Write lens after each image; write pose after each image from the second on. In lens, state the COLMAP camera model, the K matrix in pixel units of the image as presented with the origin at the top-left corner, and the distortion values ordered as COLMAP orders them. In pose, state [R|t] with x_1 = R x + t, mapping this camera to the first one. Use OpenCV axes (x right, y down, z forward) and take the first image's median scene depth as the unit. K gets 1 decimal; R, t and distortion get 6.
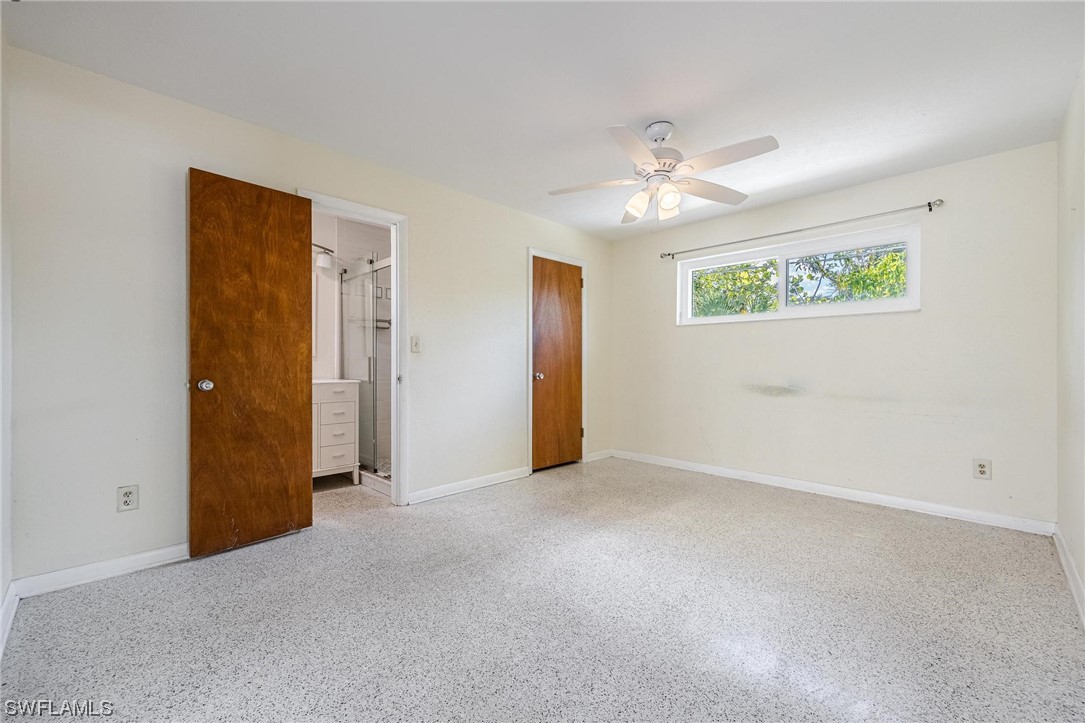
lens RADIAL K [[445.4, 0, 545.0], [0, 445.4, 365.5], [0, 0, 1]] dist [0.000409, 0.000081]
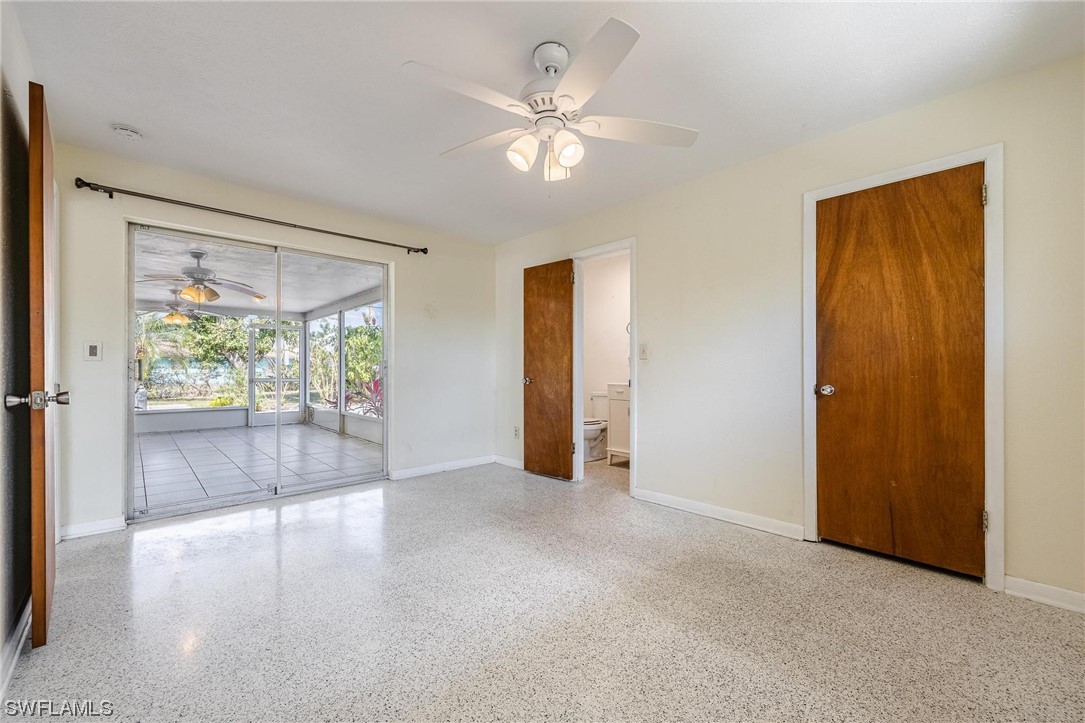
lens RADIAL K [[445.4, 0, 545.0], [0, 445.4, 365.5], [0, 0, 1]] dist [0.000409, 0.000081]
pose [[-0.027270, -0.009884, -0.999579, 0.817677], [-0.006067, 0.999934, -0.009722, -0.002437], [0.999610, 0.005799, -0.027329, 0.820751]]
